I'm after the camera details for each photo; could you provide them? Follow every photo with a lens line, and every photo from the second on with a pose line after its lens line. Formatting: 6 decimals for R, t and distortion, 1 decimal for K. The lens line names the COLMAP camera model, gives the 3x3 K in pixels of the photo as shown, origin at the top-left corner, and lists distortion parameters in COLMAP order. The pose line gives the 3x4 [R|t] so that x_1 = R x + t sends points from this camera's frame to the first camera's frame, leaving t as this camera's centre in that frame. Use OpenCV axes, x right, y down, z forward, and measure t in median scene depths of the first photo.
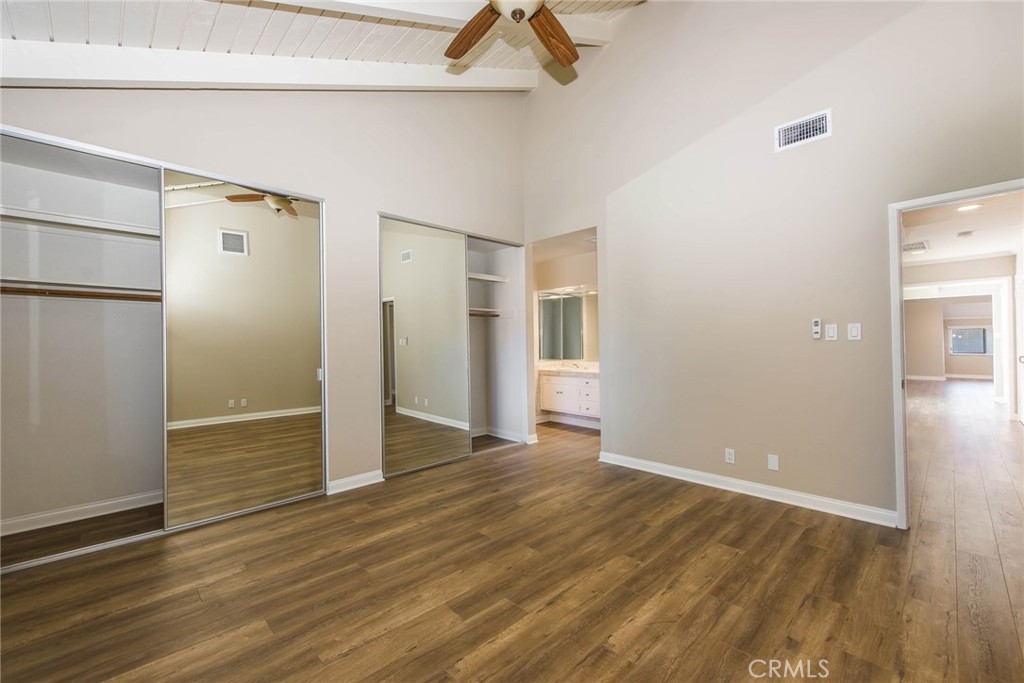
lens RADIAL K [[420.7, 0, 518.6], [0, 420.7, 343.3], [0, 0, 1]] dist [0.000691, 0.000008]
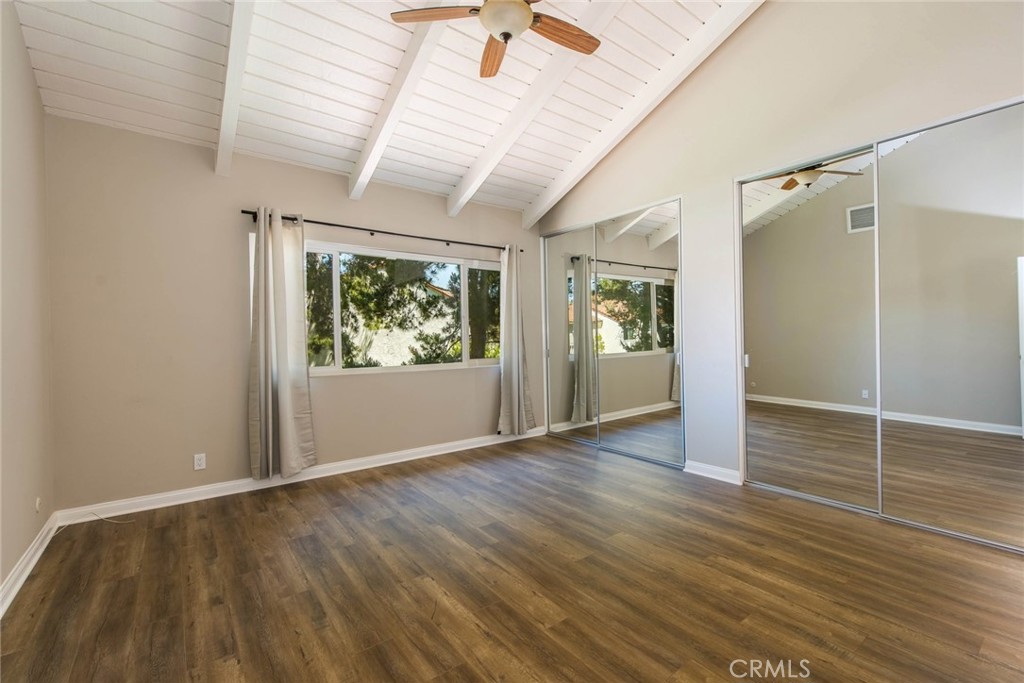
lens RADIAL K [[454.6, 0, 519.9], [0, 454.6, 337.0], [0, 0, 1]] dist [0.003859, -0.000817]
pose [[-0.120712, 0.019804, -0.992490, 1.153319], [0.015483, 0.999717, 0.018065, -0.020564], [0.992567, -0.013186, -0.120985, 1.103632]]
